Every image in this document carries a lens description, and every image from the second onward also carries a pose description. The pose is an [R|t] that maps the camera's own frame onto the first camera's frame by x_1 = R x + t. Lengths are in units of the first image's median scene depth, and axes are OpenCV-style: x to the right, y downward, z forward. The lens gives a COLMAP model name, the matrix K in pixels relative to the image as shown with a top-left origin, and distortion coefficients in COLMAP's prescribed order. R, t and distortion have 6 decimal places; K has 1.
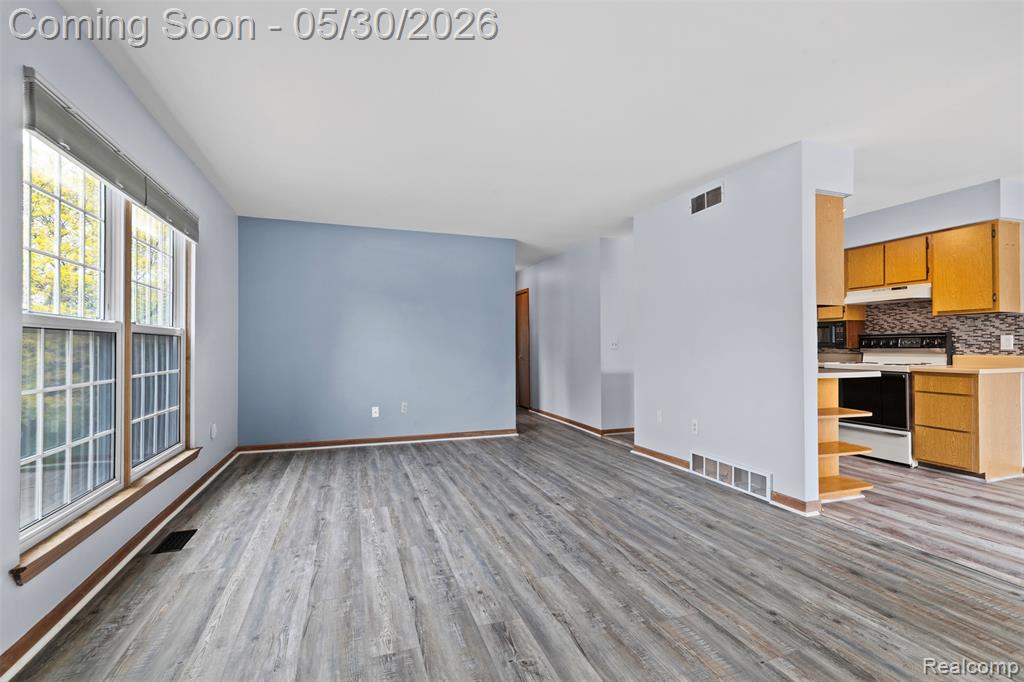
lens RADIAL K [[461.2, 0, 512.0], [0, 461.2, 341.0], [0, 0, 1]] dist [0.002580, -0.001005]
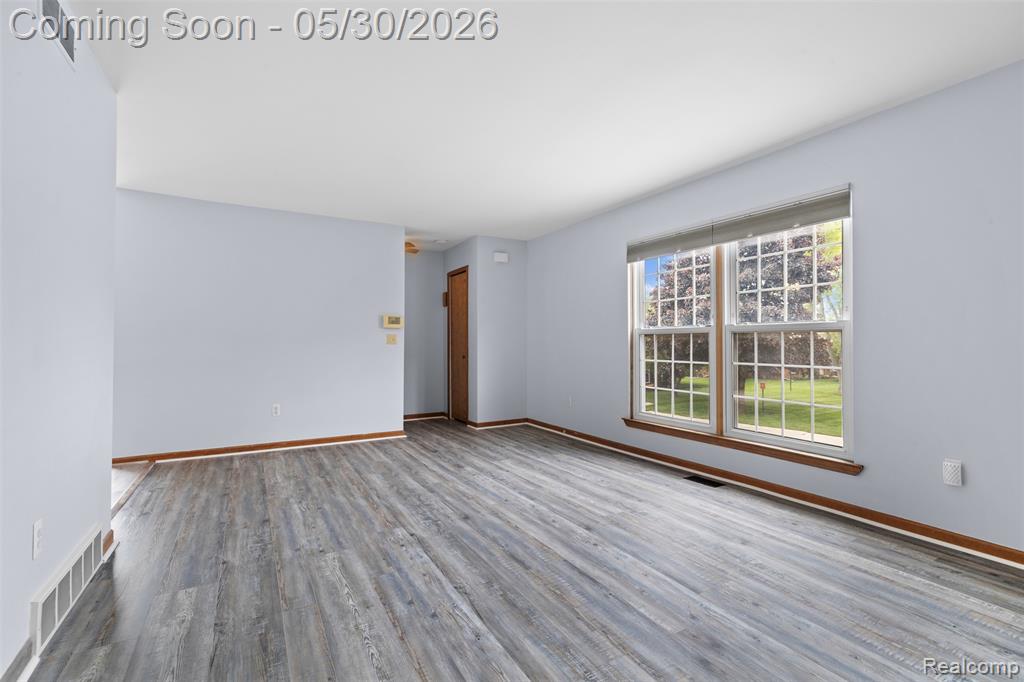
lens RADIAL K [[461.2, 0, 512.0], [0, 461.2, 341.0], [0, 0, 1]] dist [0.002580, -0.001005]
pose [[-0.983426, 0.001143, -0.181309, 0.080454], [0.004216, 0.999854, -0.016564, 0.028287], [0.181263, -0.017054, -0.983287, 2.013695]]
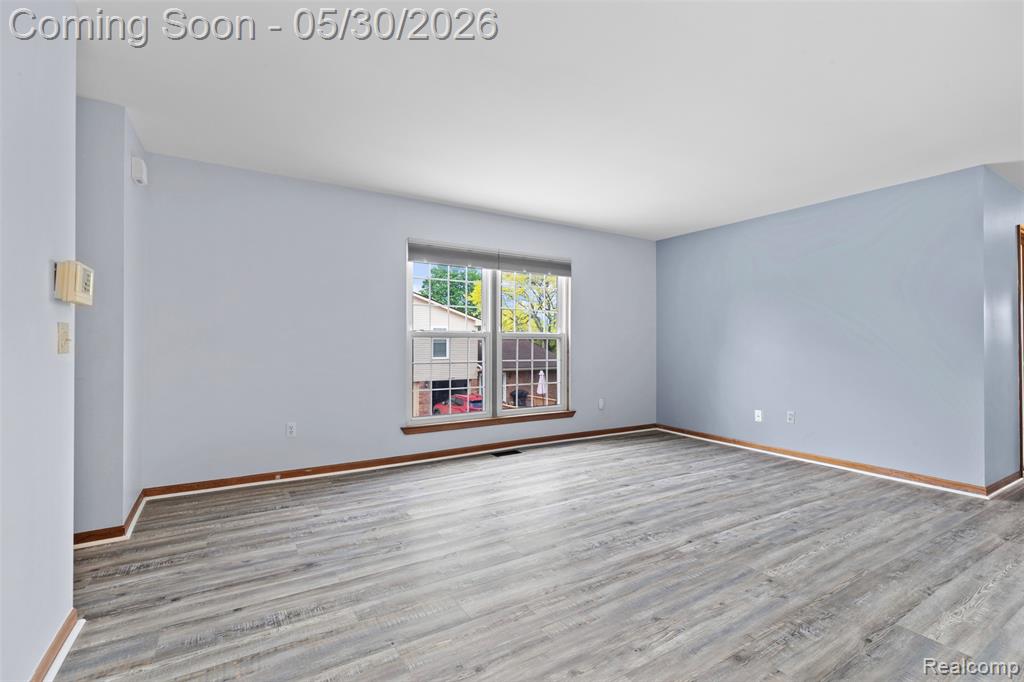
lens RADIAL K [[461.2, 0, 512.0], [0, 461.2, 341.0], [0, 0, 1]] dist [0.002580, -0.001005]
pose [[0.211687, -0.000750, -0.977337, 0.905290], [0.008982, 0.999959, 0.001178, -0.003088], [0.977296, -0.009028, 0.211685, 0.575901]]
